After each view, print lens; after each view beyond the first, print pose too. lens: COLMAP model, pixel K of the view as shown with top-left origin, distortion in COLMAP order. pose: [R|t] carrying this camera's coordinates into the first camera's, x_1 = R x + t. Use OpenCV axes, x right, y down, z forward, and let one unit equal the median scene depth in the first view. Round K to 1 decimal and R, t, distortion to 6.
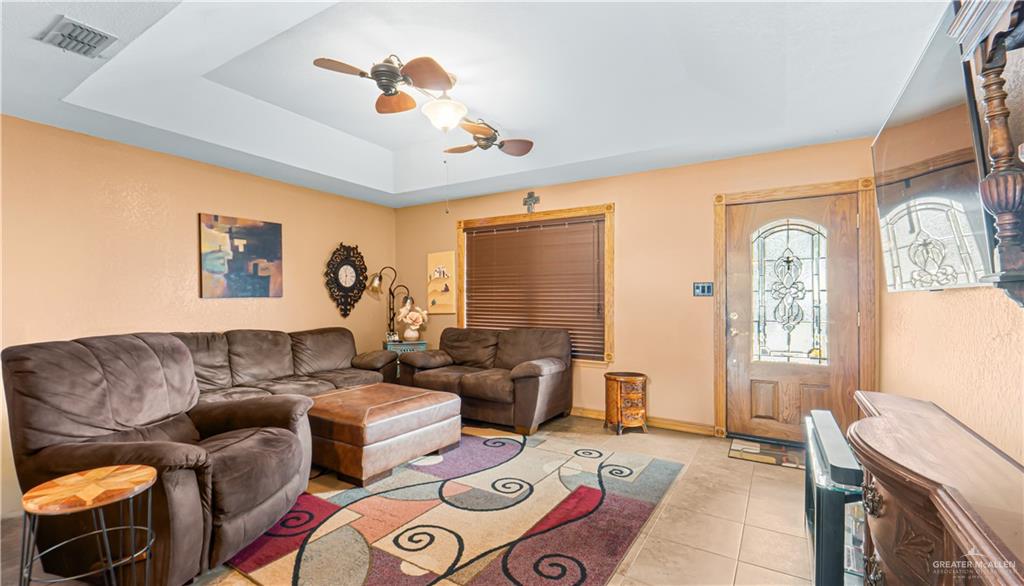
lens RADIAL K [[440.4, 0, 508.7], [0, 440.4, 299.7], [0, 0, 1]] dist [-0.000432, 0.000013]
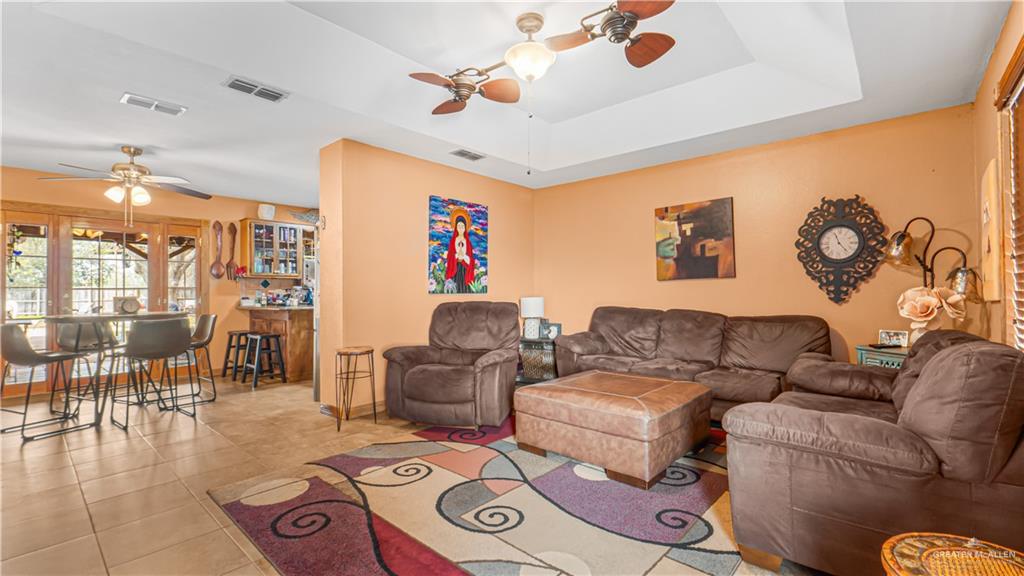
lens RADIAL K [[433.5, 0, 507.9], [0, 433.5, 287.2], [0, 0, 1]] dist [-0.004840, -0.001756]
pose [[-0.164299, -0.011084, -0.986348, 0.492628], [0.008191, 0.999887, -0.012601, 0.024671], [0.986377, -0.010149, -0.164189, 0.764870]]
